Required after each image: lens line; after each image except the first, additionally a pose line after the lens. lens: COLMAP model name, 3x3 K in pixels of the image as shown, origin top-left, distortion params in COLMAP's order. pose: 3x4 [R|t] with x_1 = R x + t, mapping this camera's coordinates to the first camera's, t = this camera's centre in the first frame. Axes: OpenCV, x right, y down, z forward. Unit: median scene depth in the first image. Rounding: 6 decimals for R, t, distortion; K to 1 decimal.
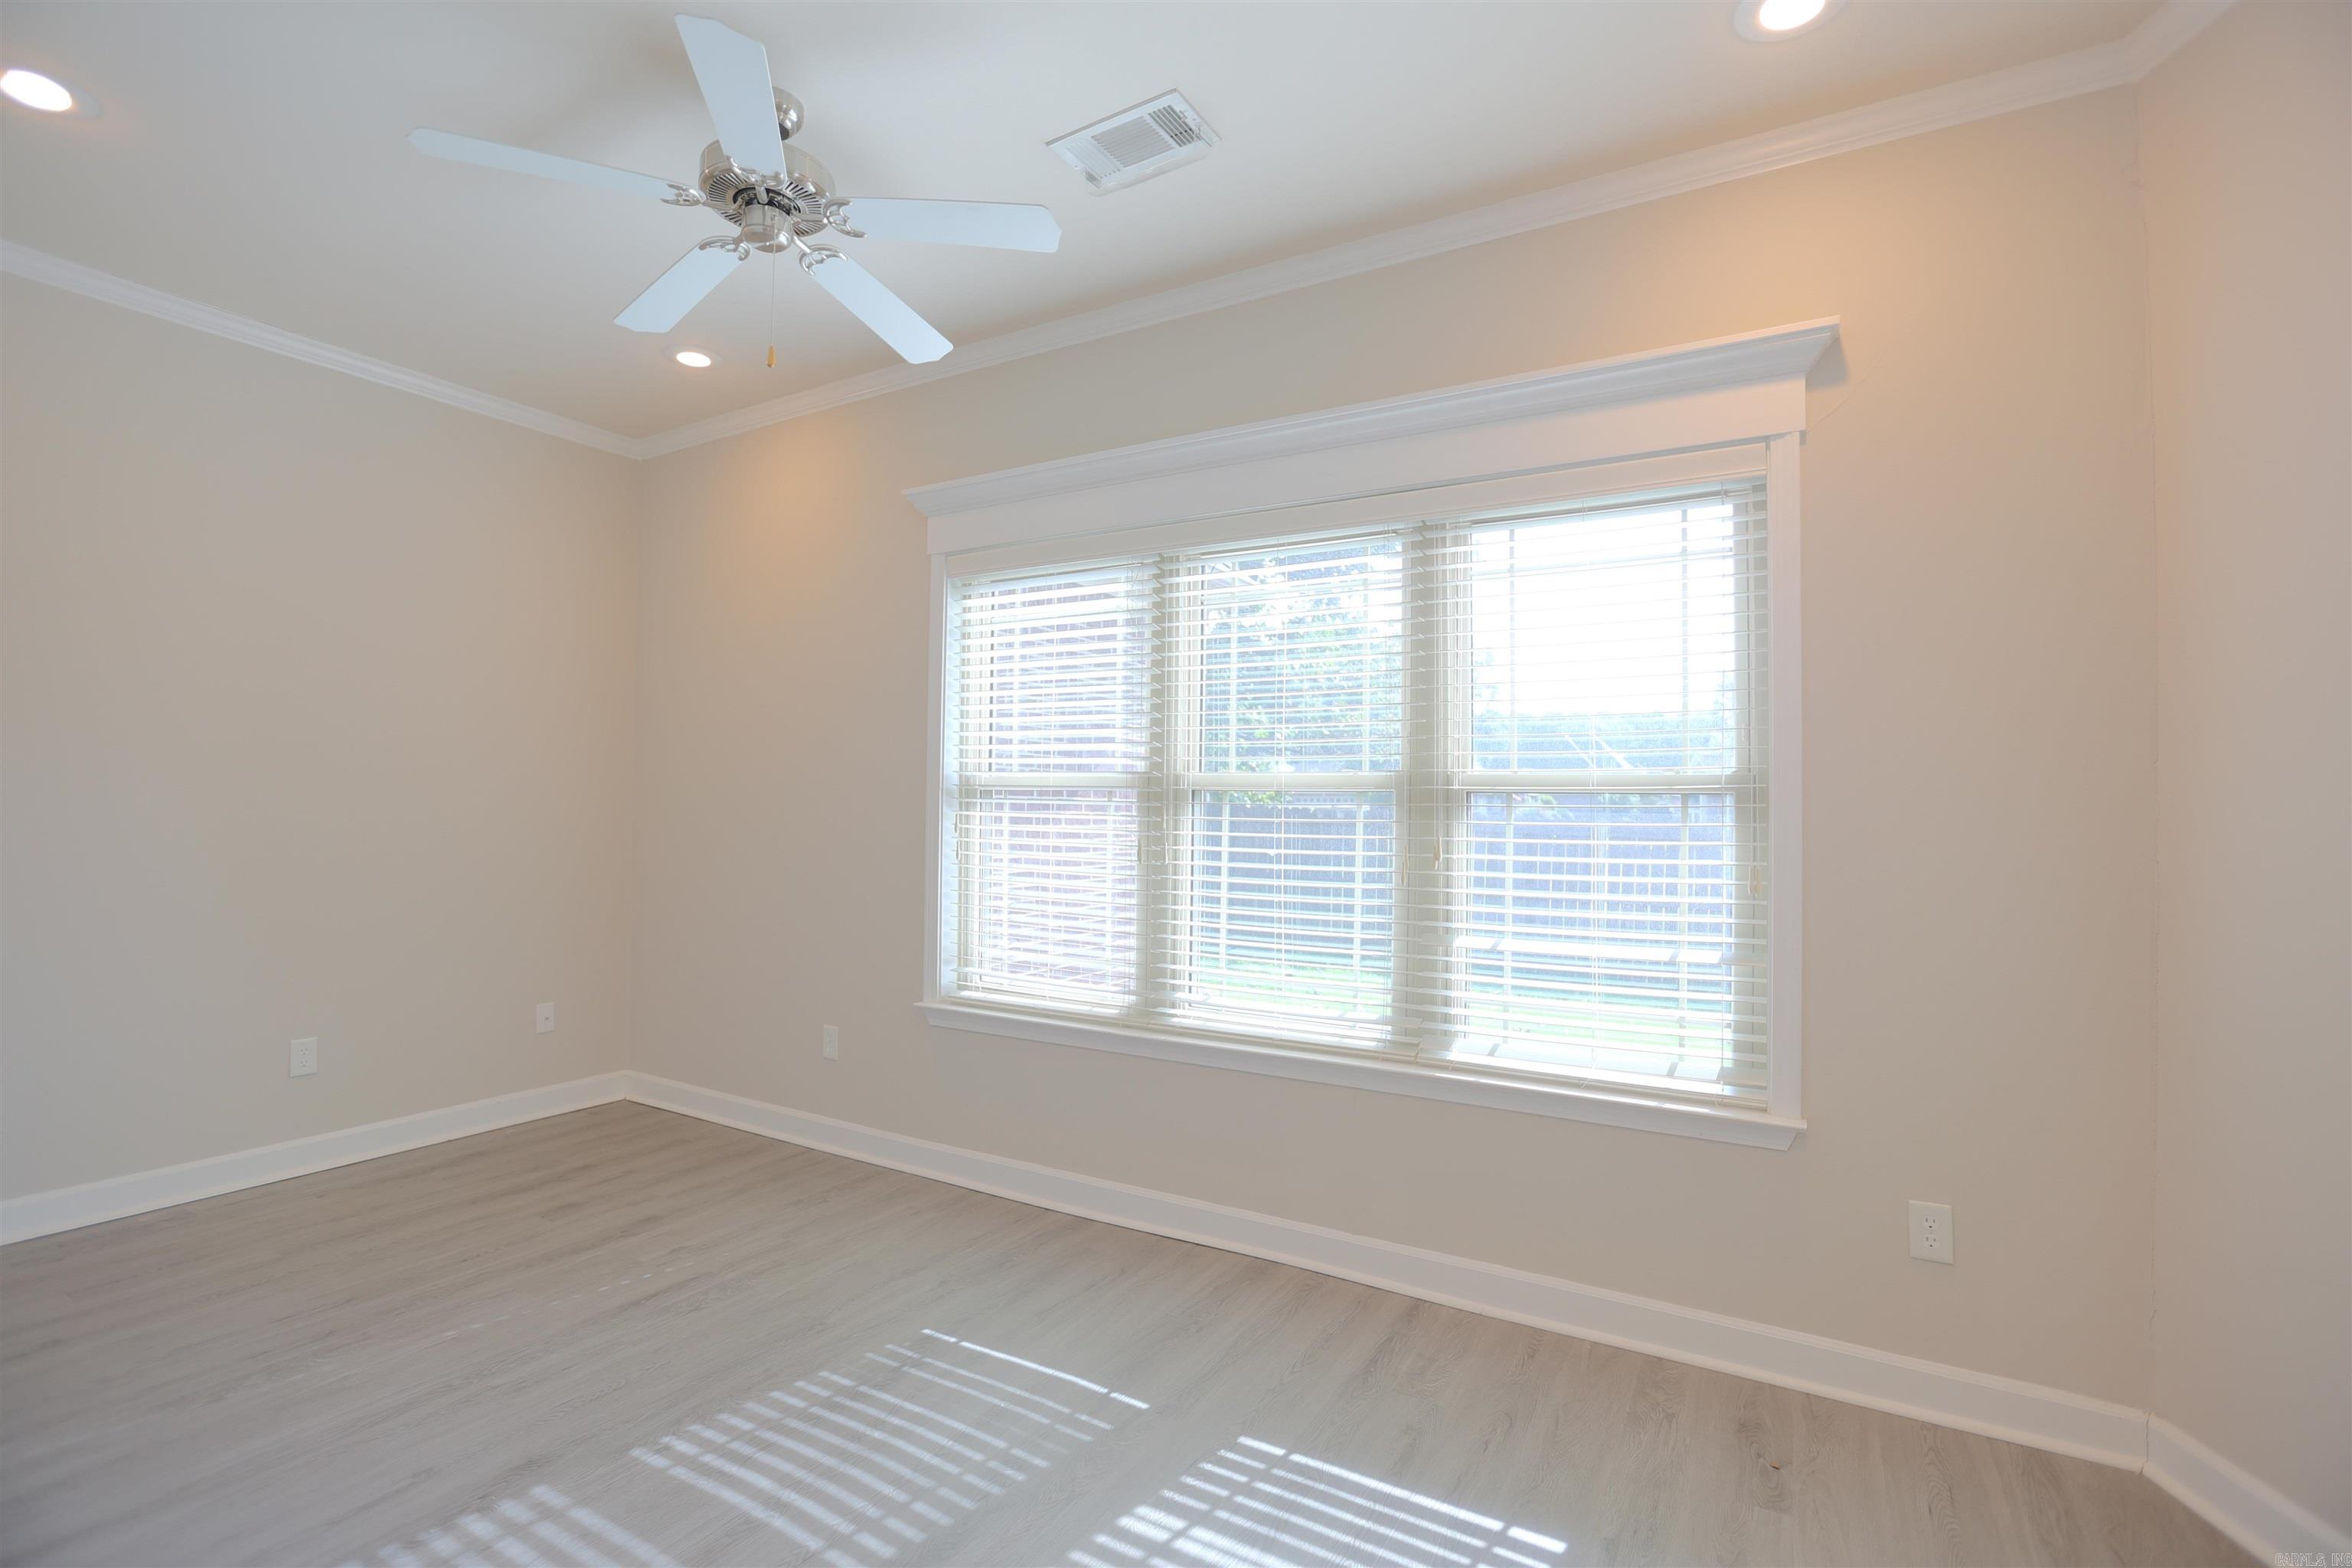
lens RADIAL K [[1071.0, 0, 1169.2], [0, 1071.0, 773.5], [0, 0, 1]] dist [-0.044607, 0.015268]
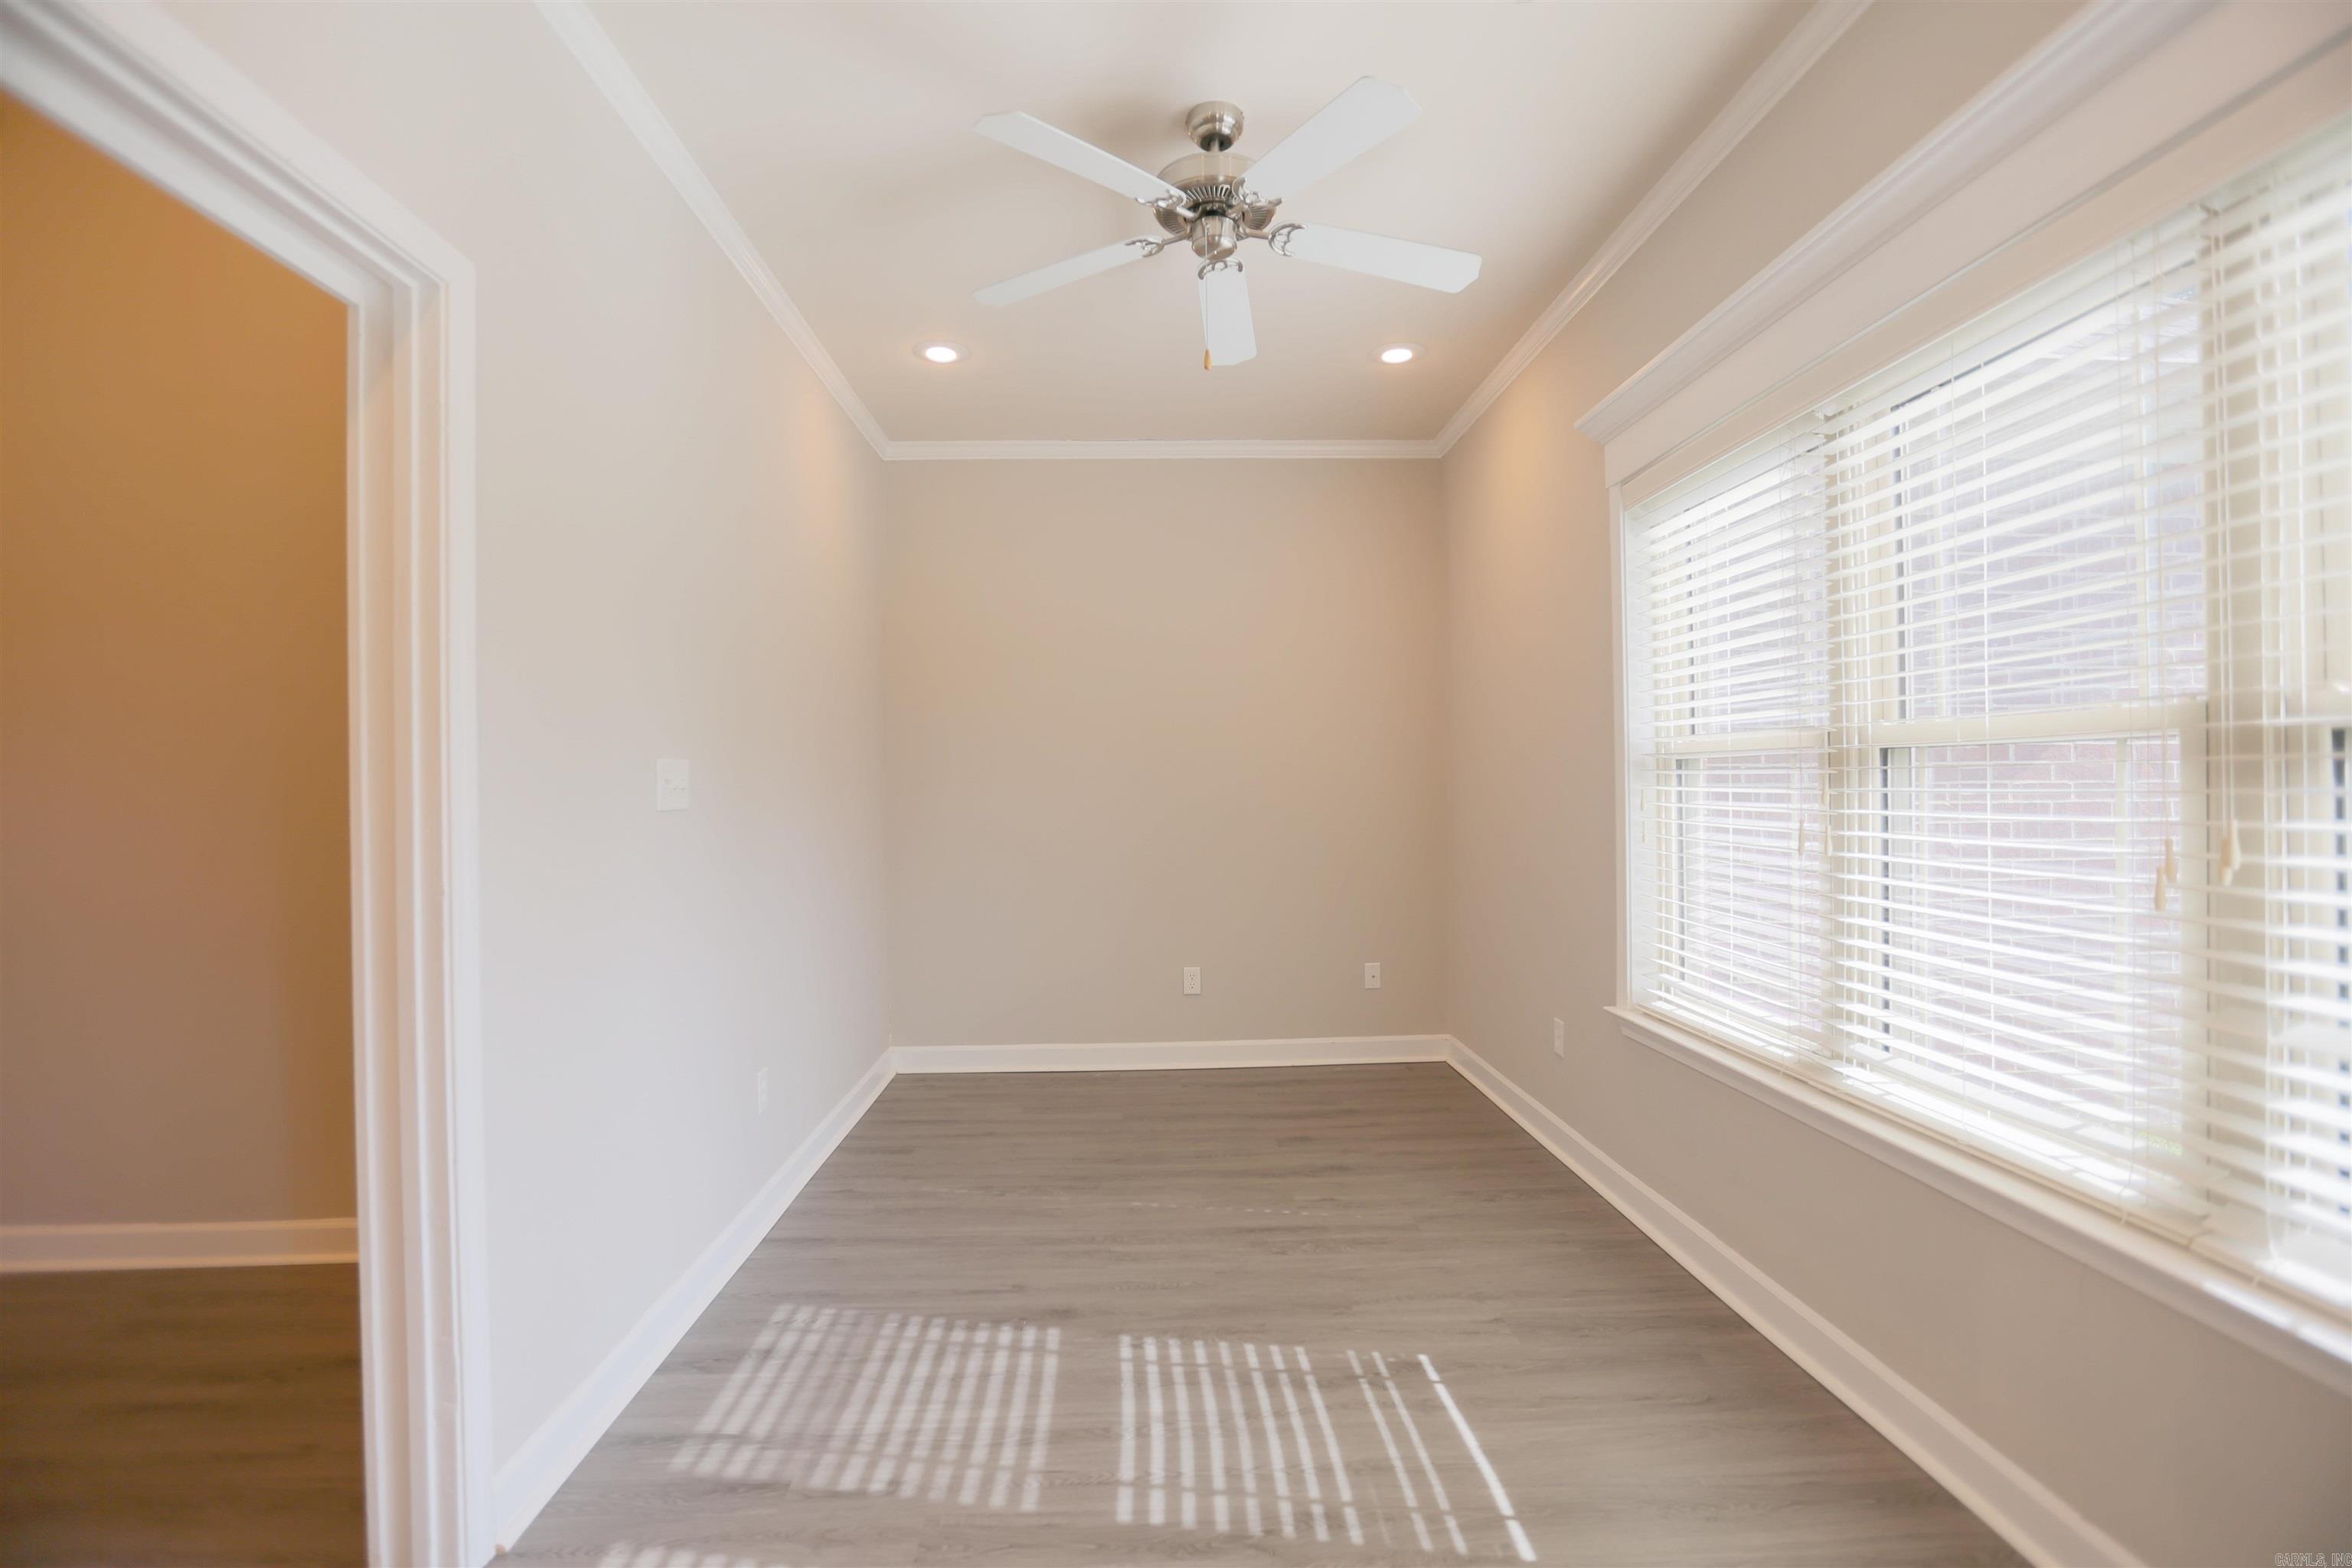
lens RADIAL K [[1071.0, 0, 1168.7], [0, 1071.0, 785.4], [0, 0, 1]] dist [-0.044607, 0.015268]
pose [[0.526584, -0.023891, -0.849787, 0.482944], [0.053979, 0.998528, 0.005376, 0.015509], [0.848407, -0.048702, 0.527099, 0.382983]]
